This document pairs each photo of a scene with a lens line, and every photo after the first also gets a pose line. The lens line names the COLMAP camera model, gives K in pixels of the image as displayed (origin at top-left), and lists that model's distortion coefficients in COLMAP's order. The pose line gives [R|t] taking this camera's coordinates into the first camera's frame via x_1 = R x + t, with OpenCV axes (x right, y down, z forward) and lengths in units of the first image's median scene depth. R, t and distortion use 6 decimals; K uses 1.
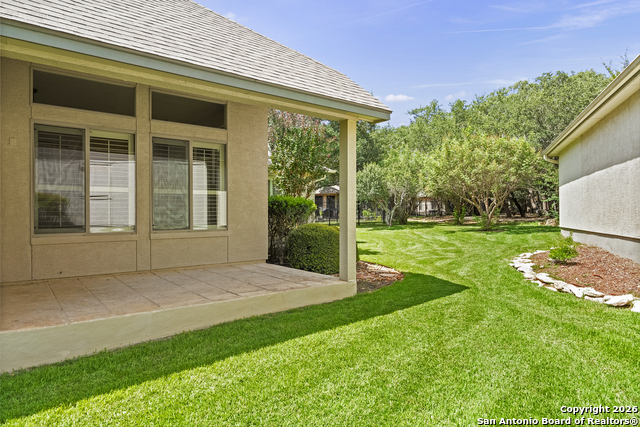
lens RADIAL K [[409.7, 0, 322.0], [0, 409.7, 216.1], [0, 0, 1]] dist [-0.002747, 0.000022]
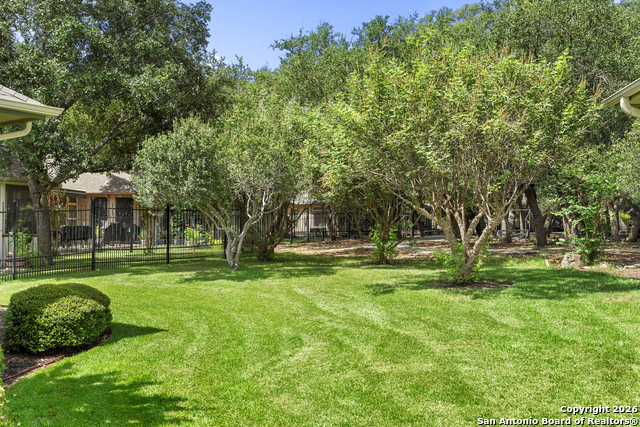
lens RADIAL K [[643.7, 0, 320.9], [0, 643.7, 215.8], [0, 0, 1]] dist [0.016642, 0.000000]
pose [[0.960321, 0.015914, 0.278444, 0.065070], [-0.007892, 0.999522, -0.029907, -0.010935], [-0.278787, 0.026522, 0.959987, 0.334543]]
